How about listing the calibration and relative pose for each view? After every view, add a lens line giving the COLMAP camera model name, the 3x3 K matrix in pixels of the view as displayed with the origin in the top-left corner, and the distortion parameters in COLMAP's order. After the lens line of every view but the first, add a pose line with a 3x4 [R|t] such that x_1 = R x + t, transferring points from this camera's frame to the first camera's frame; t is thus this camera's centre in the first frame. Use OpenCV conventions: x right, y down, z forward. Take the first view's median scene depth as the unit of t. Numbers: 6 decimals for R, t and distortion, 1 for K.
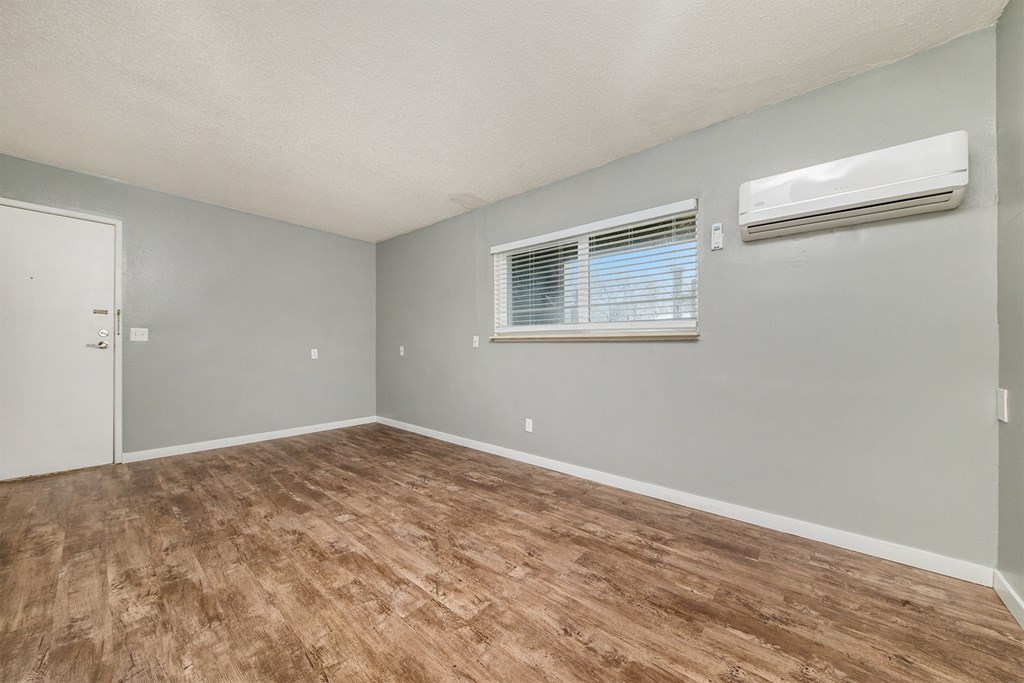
lens RADIAL K [[367.7, 0, 512.0], [0, 367.7, 341.5], [0, 0, 1]] dist [0.020208, -0.008520]
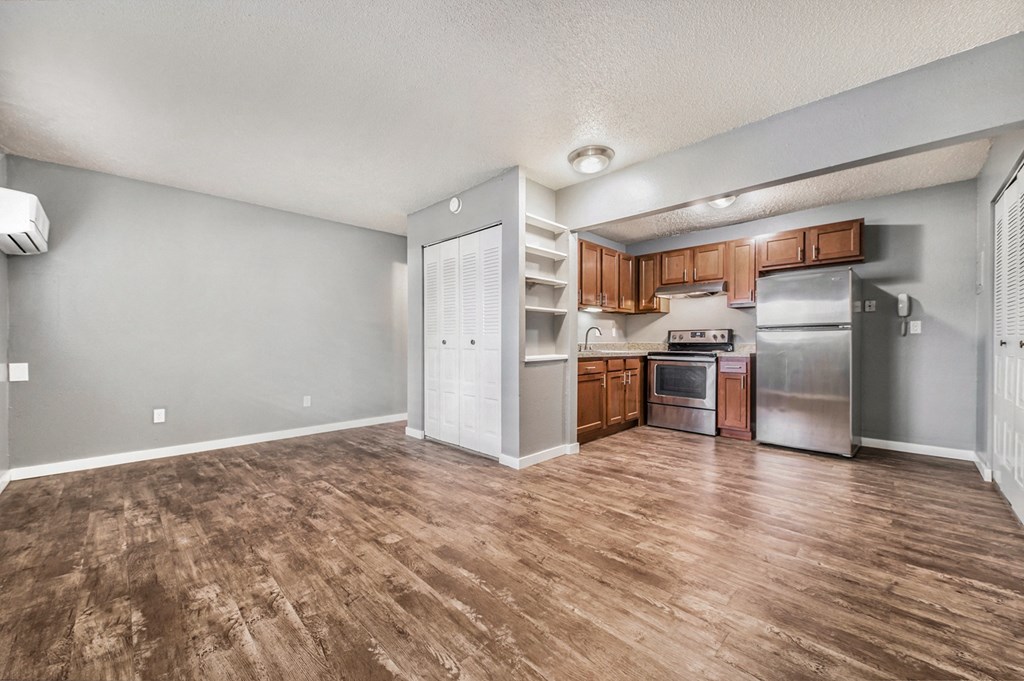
lens RADIAL K [[367.7, 0, 512.0], [0, 367.7, 340.5], [0, 0, 1]] dist [0.020208, -0.008520]
pose [[-0.998737, 0.001325, 0.050221, -0.813244], [0.000475, 0.999856, -0.016934, 0.032857], [-0.050236, -0.016889, -0.998595, 1.938070]]
